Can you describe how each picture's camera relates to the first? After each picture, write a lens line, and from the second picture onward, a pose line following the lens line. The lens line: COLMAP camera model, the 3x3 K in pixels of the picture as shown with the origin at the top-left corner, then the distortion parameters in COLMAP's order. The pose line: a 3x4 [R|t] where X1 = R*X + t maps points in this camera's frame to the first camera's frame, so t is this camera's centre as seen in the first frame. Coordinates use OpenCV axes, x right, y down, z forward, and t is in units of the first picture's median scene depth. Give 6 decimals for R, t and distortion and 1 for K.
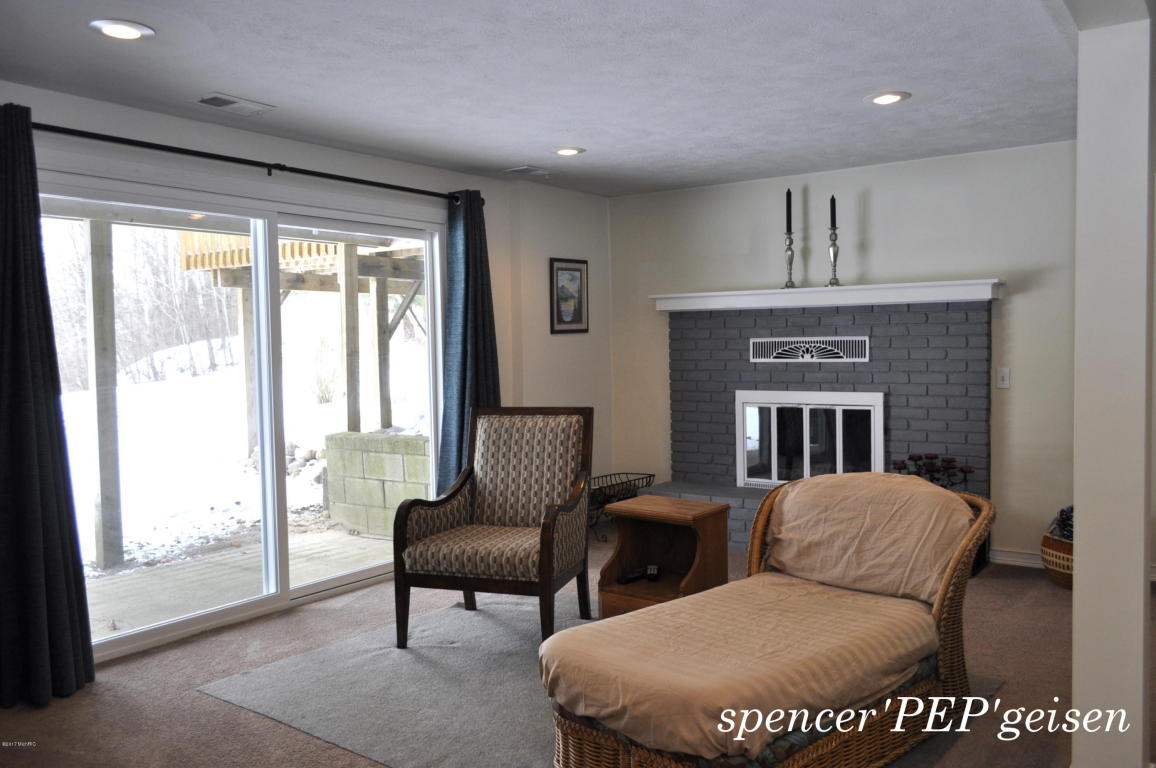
lens RADIAL K [[896.8, 0, 570.7], [0, 896.8, 385.3], [0, 0, 1]] dist [-0.013486, 0.005867]
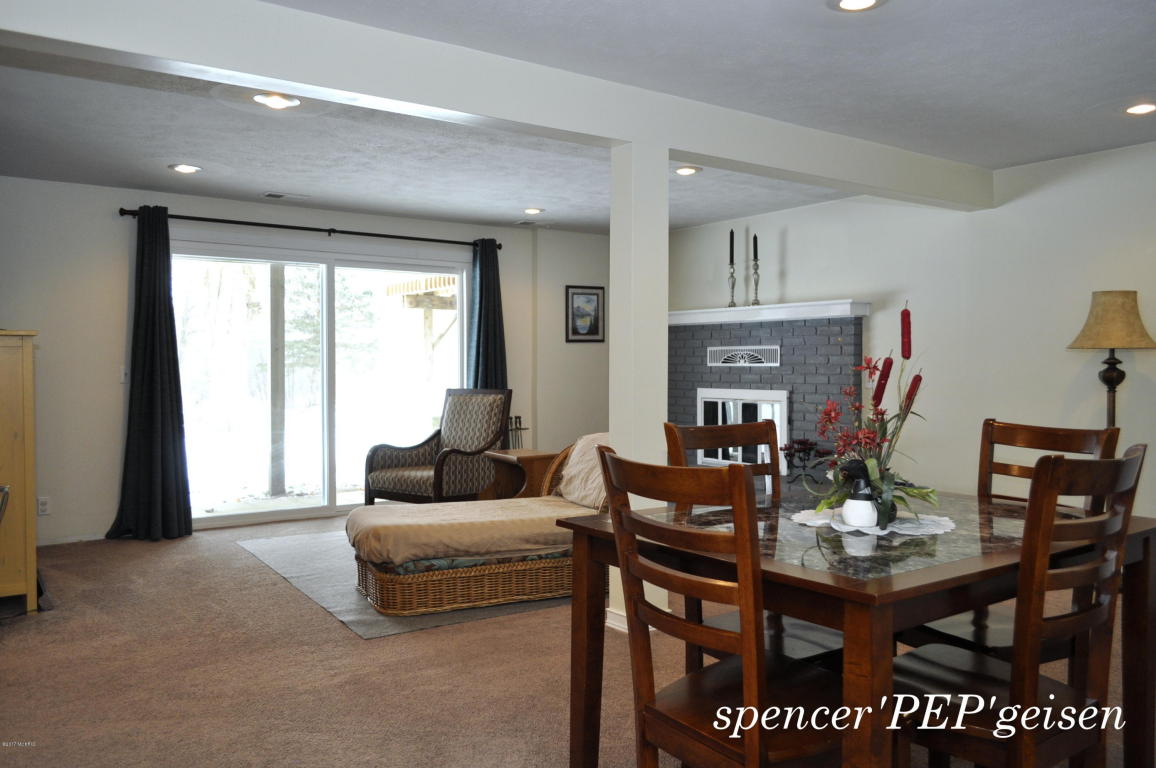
lens RADIAL K [[896.8, 0, 632.4], [0, 896.8, 372.6], [0, 0, 1]] dist [-0.013486, 0.005867]
pose [[0.953467, 0.018831, -0.300907, 0.513861], [-0.030627, 0.998934, -0.034534, 0.032716], [0.299936, 0.042143, 0.953028, -0.254933]]
